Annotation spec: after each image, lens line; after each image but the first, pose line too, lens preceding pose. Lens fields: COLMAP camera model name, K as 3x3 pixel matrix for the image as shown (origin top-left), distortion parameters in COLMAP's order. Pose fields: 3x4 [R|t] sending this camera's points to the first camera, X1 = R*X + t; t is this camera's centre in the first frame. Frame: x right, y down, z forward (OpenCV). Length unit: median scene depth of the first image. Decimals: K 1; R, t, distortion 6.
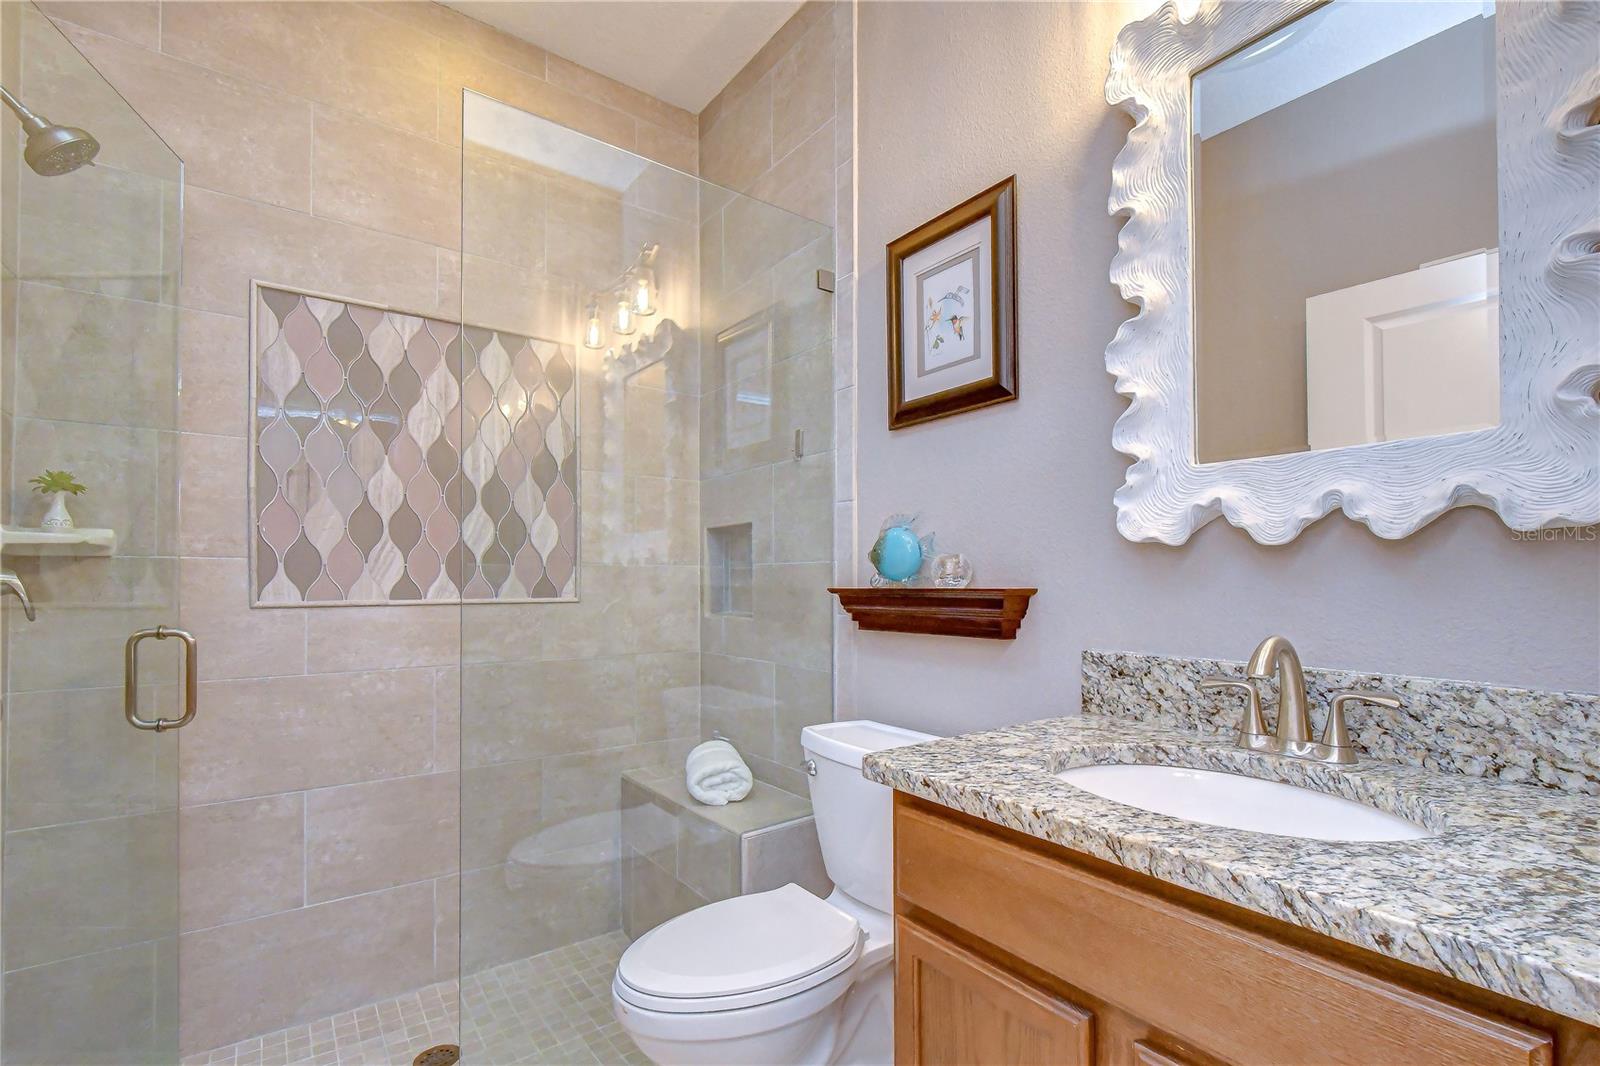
lens RADIAL K [[740.2, 0, 807.8], [0, 740.2, 581.3], [0, 0, 1]] dist [-0.001436, -0.001524]
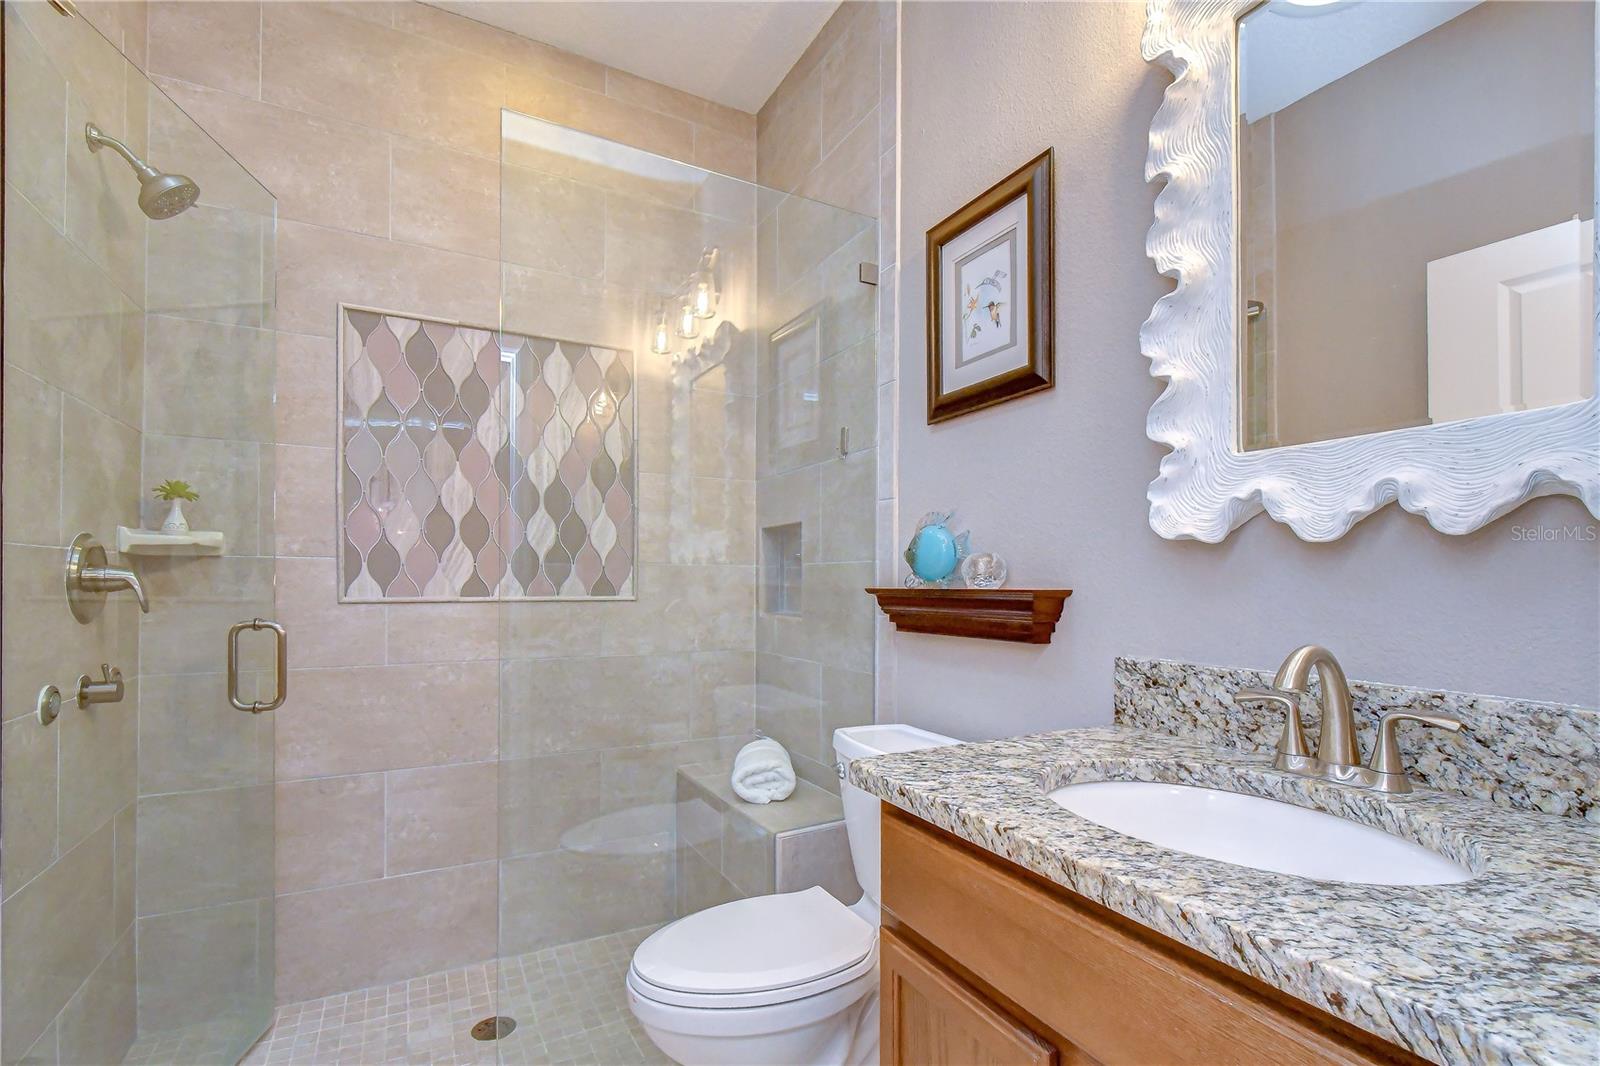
lens RADIAL K [[740.9, 0, 801.0], [0, 740.9, 587.6], [0, 0, 1]] dist [-0.000992, -0.000896]
pose [[0.988388, 0.006031, -0.151831, 0.099548], [-0.004820, 0.999954, 0.008344, 0.000622], [0.151874, -0.007515, 0.988371, 0.019726]]
